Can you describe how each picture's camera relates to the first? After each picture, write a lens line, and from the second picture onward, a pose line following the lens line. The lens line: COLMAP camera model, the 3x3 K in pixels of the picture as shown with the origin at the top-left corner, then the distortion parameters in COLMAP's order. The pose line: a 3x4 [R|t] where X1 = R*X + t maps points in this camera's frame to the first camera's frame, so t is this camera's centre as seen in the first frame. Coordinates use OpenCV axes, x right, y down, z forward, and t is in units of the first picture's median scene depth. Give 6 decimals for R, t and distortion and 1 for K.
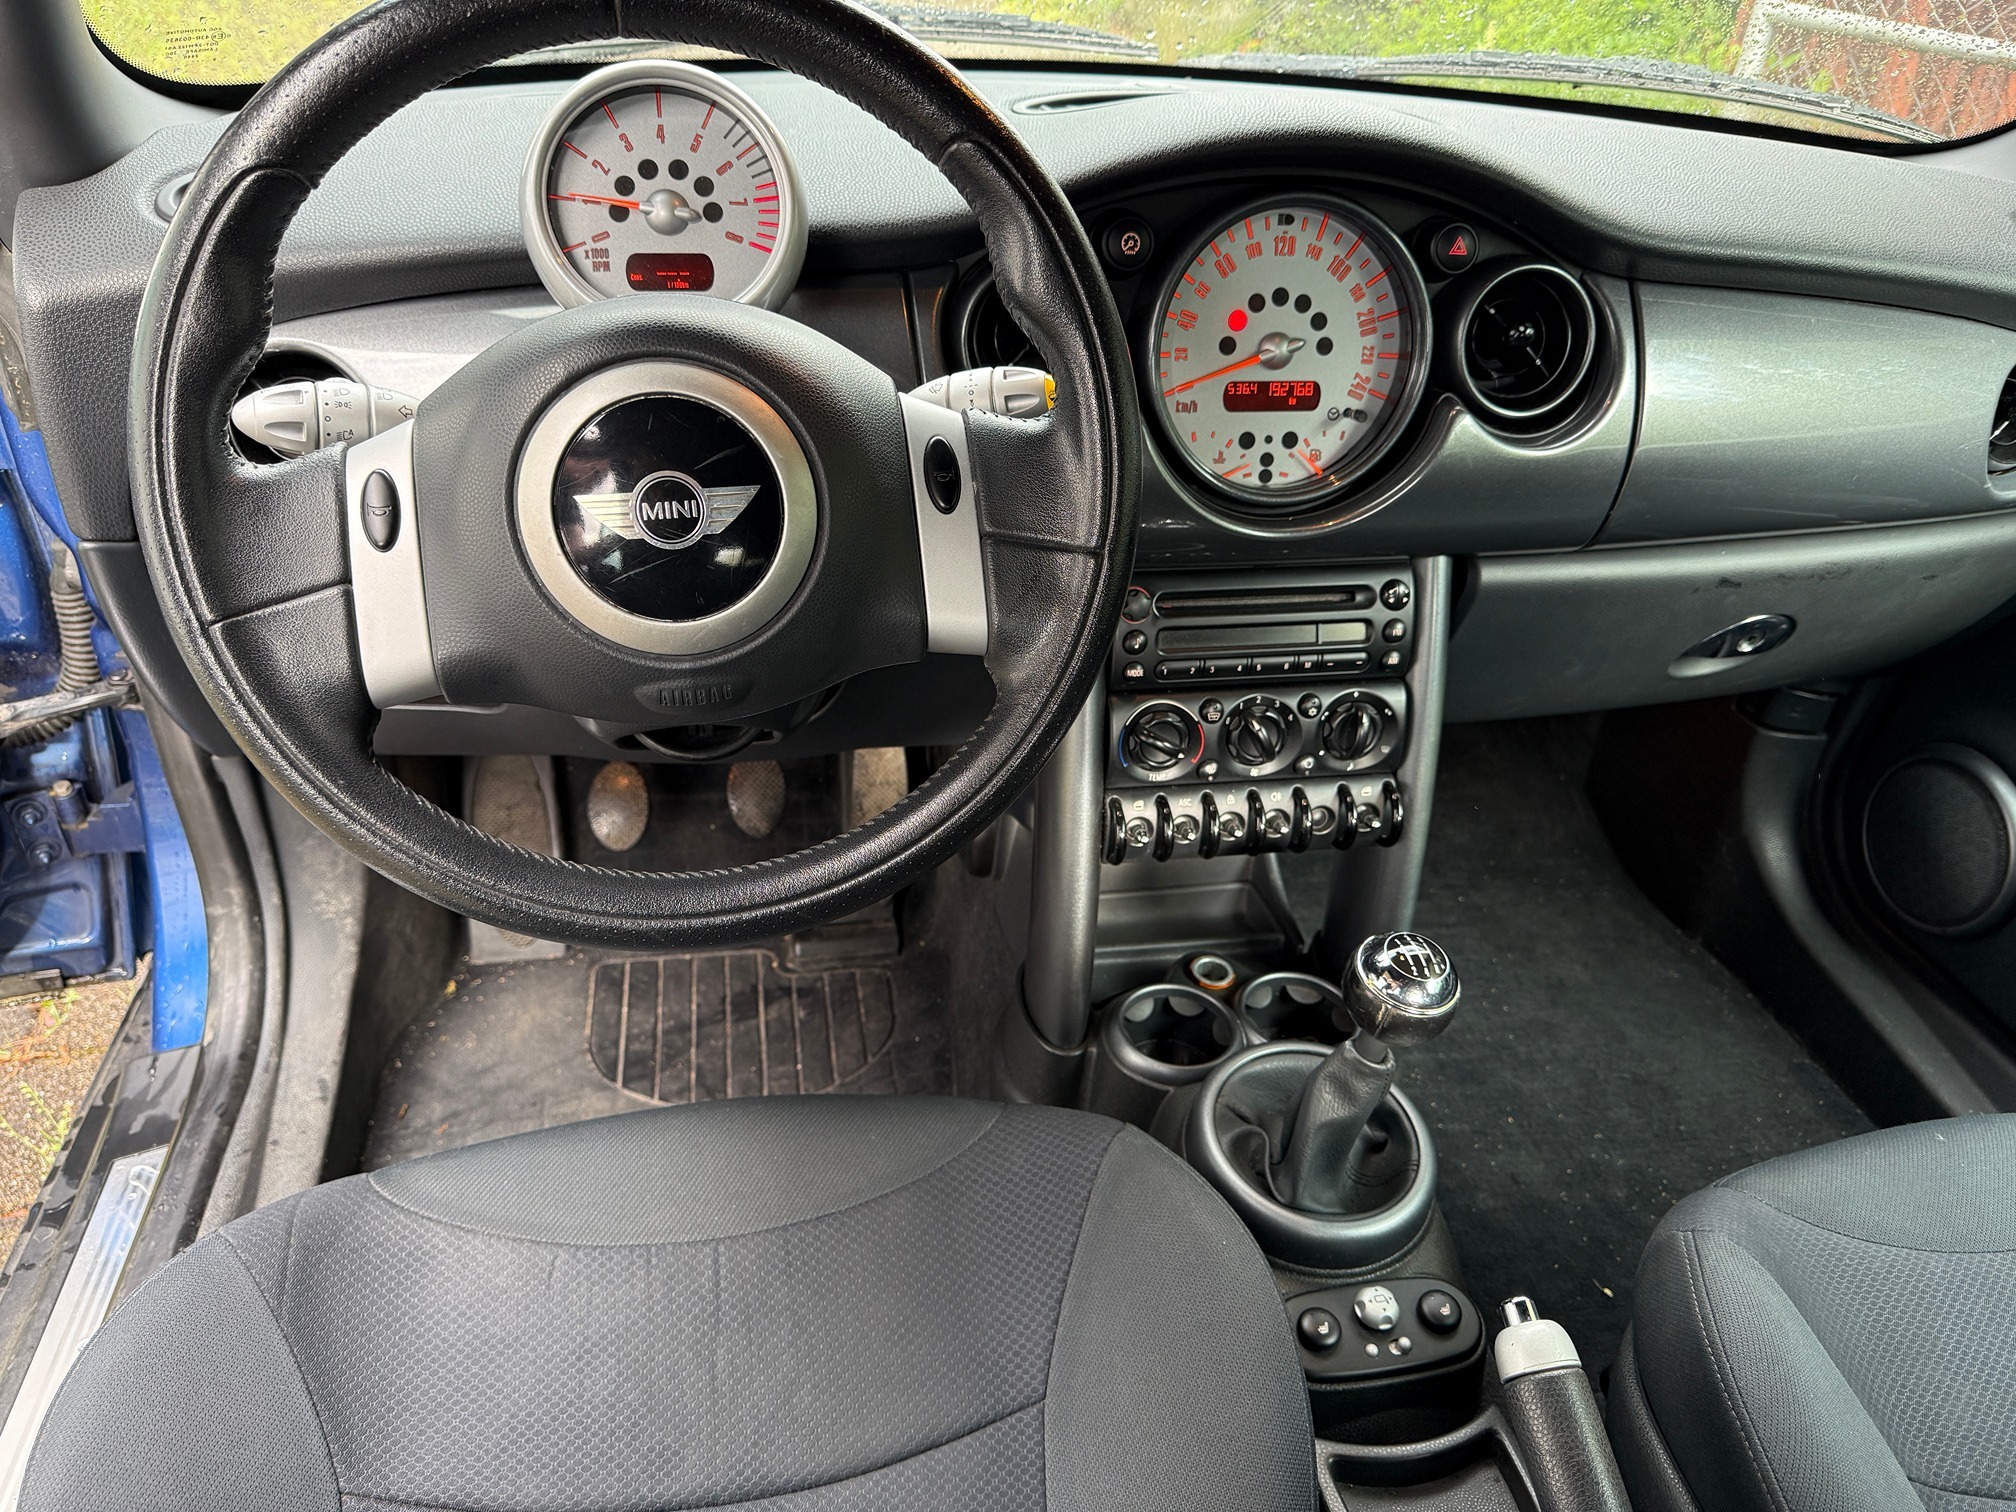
lens RADIAL K [[1427.2, 0, 1004.4], [0, 1427.2, 753.7], [0, 0, 1]] dist [-0.014331, -0.012240]
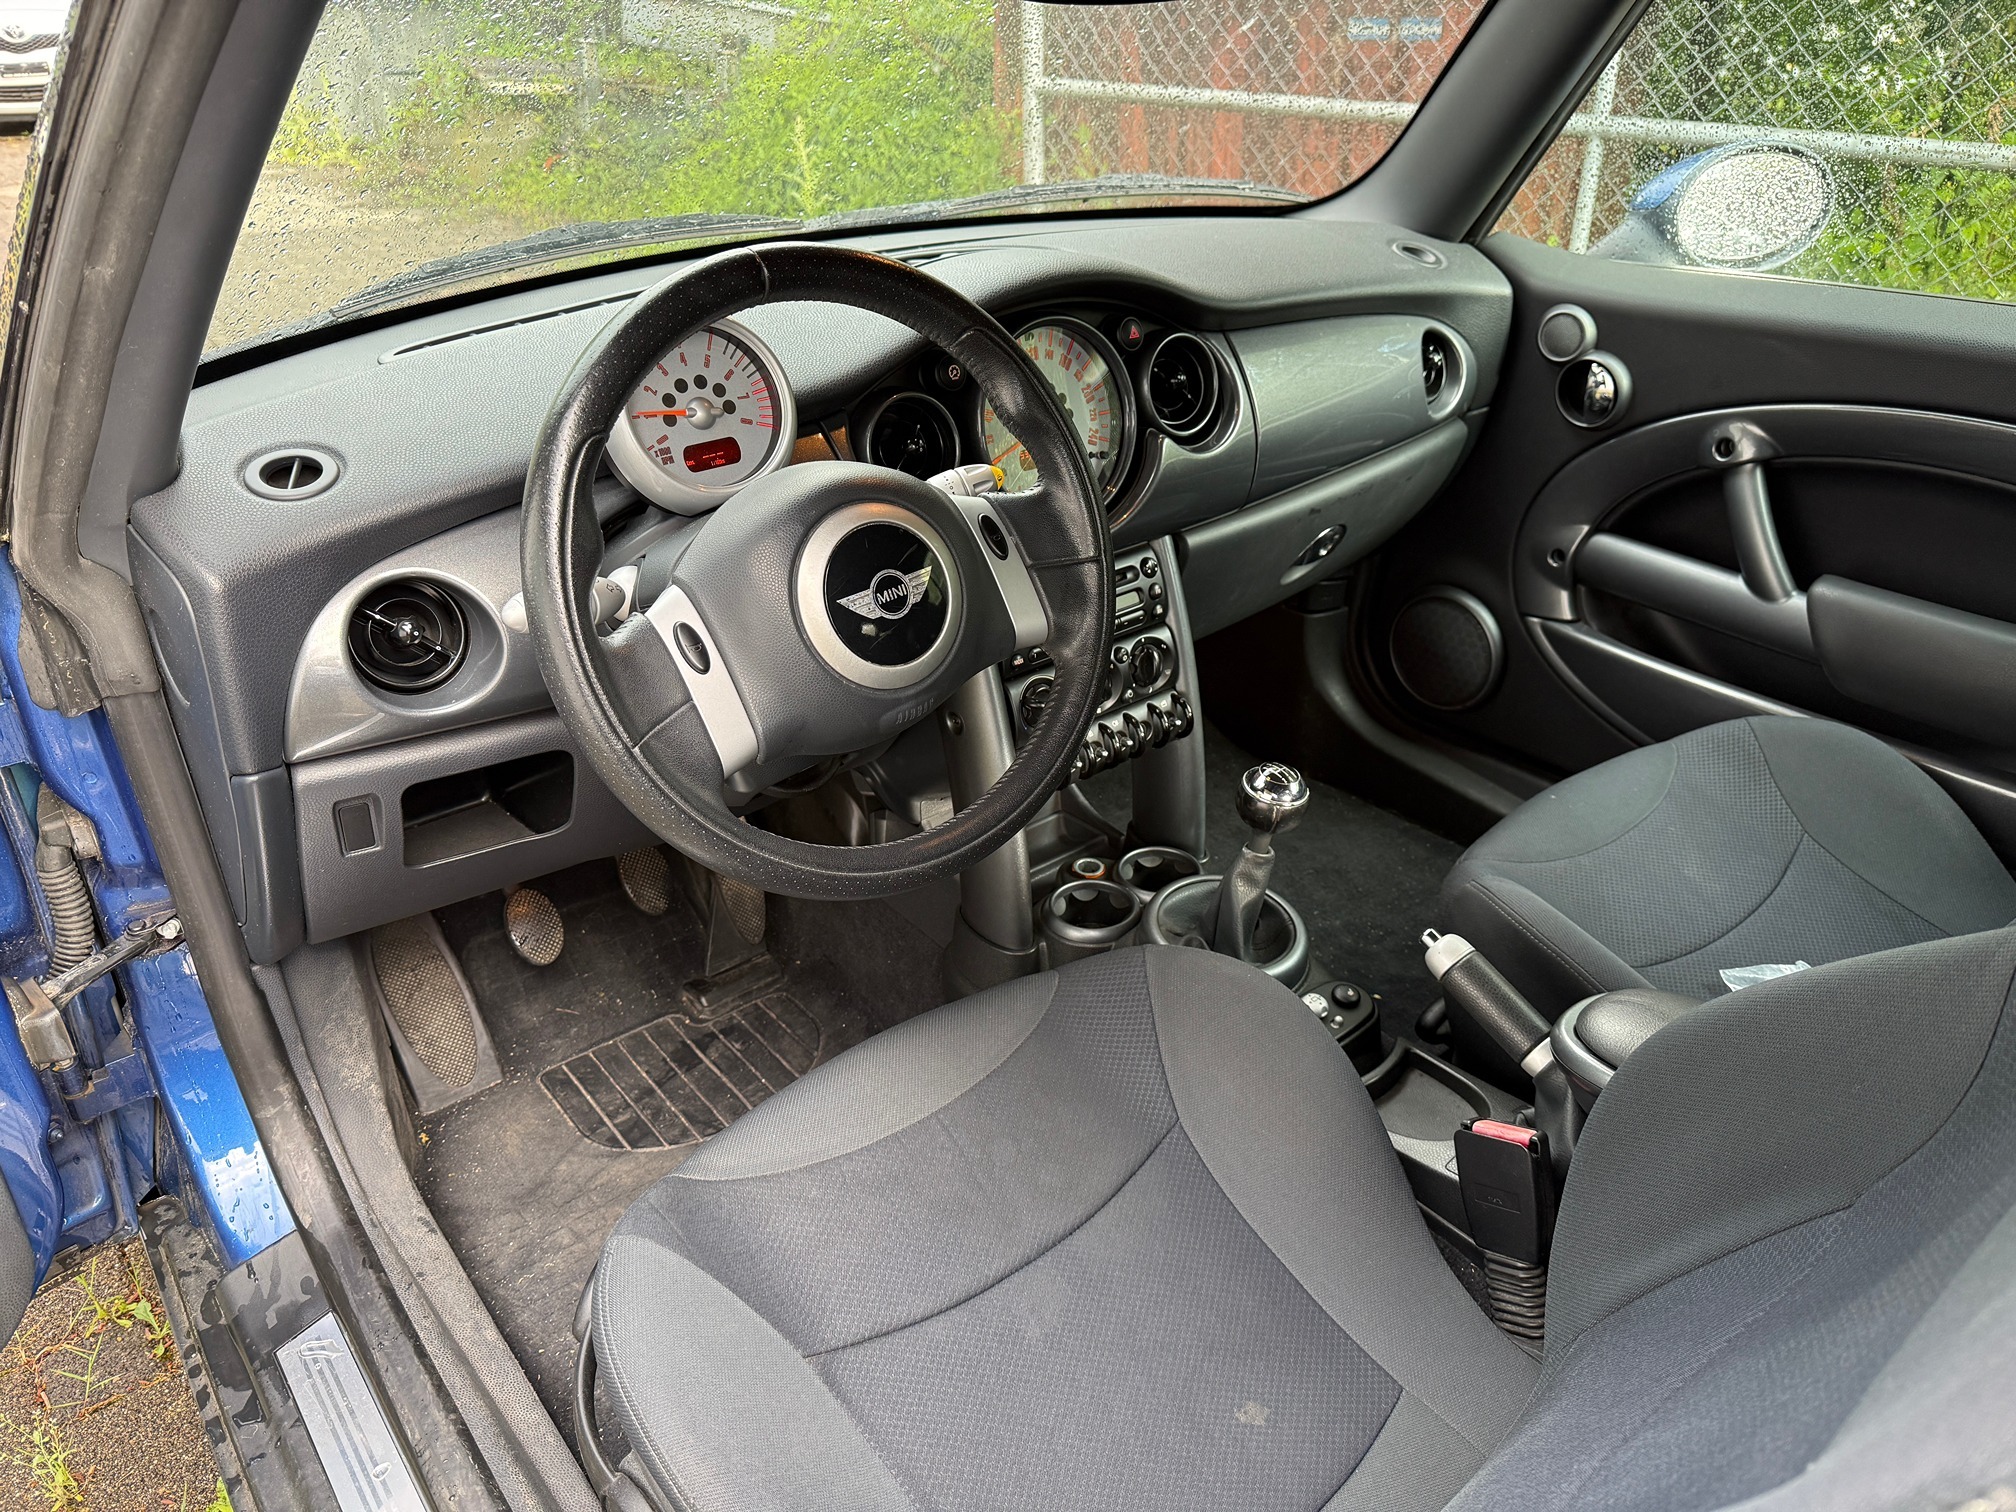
lens RADIAL K [[1427.2, 0, 1005.3], [0, 1427.2, 766.1], [0, 0, 1]] dist [-0.014331, -0.012240]
pose [[0.881035, -0.289444, 0.374165, -0.483642], [0.304263, 0.952372, 0.020291, 0.009226], [-0.362218, 0.095968, 0.927140, -0.299775]]
